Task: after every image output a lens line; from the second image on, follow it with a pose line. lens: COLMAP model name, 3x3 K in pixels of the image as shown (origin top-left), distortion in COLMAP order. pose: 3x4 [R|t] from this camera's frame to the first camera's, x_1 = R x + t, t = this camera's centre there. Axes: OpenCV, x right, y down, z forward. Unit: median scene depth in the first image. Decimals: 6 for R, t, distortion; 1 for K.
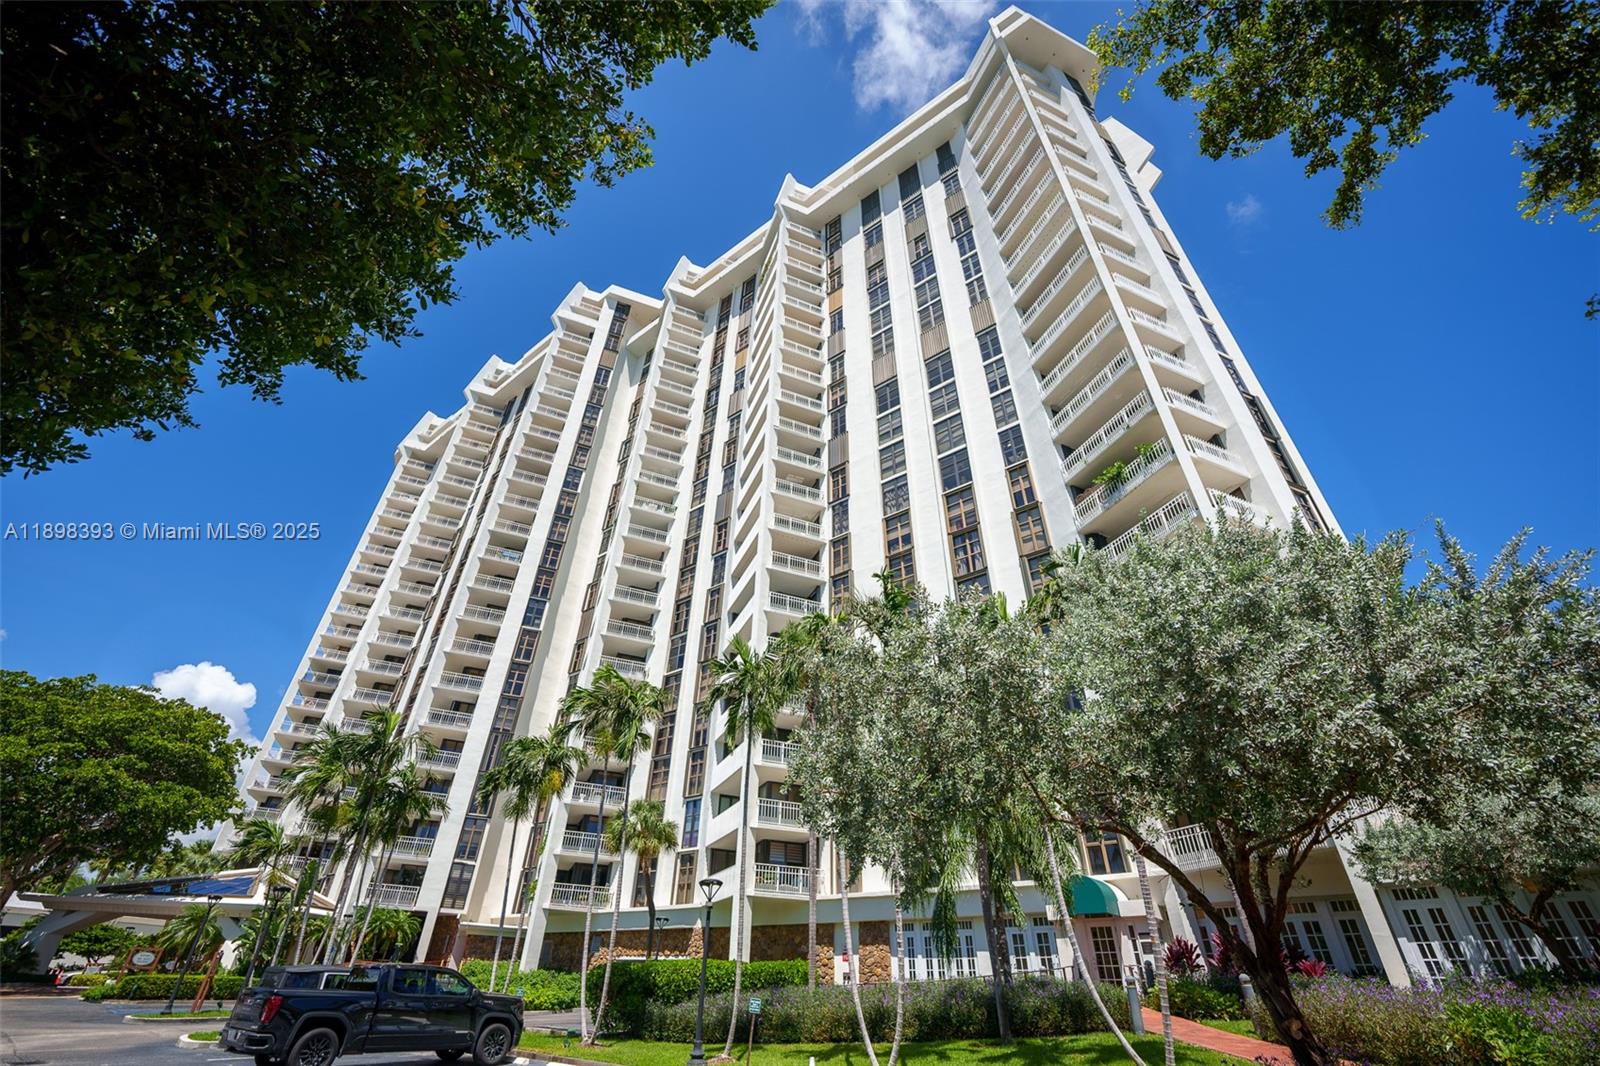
lens RADIAL K [[661.3, 0, 804.1], [0, 661.3, 555.0], [0, 0, 1]] dist [-0.026214, 0.000438]
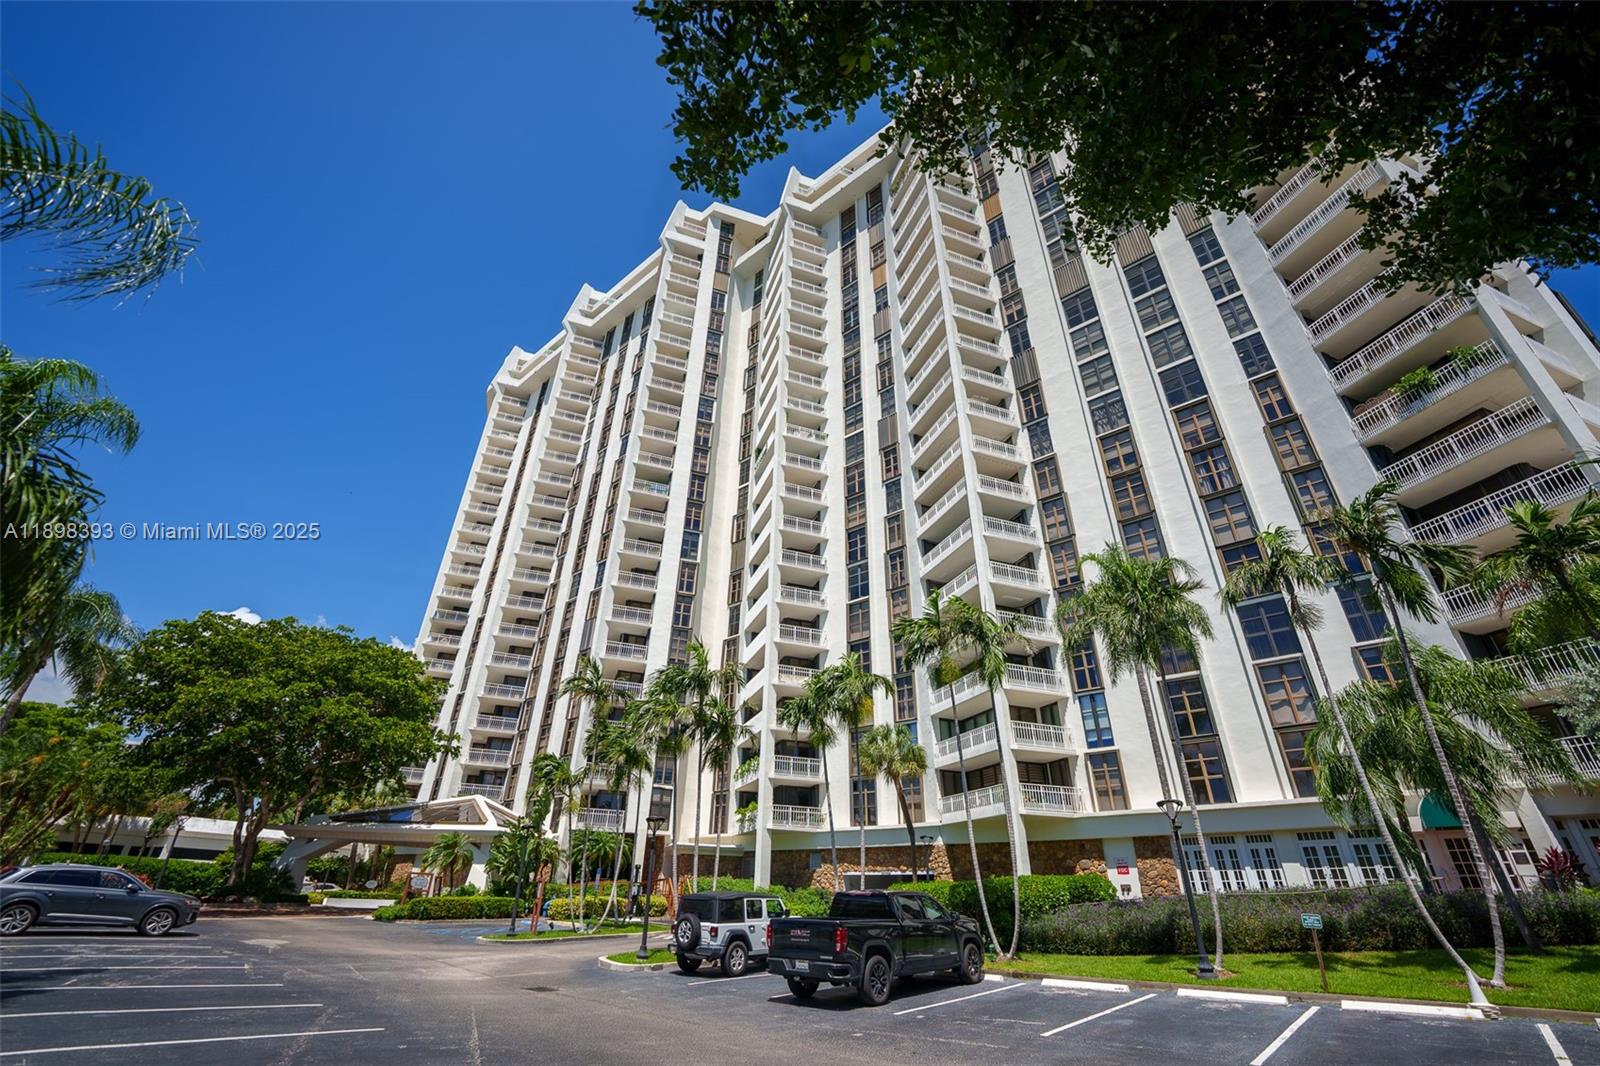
lens RADIAL K [[661.3, 0, 804.1], [0, 661.3, 555.0], [0, 0, 1]] dist [-0.026214, 0.000438]
pose [[0.998874, -0.022476, -0.041771, -0.204199], [0.026713, 0.994238, 0.103815, 0.003170], [0.039197, -0.104814, 0.993719, 0.010140]]
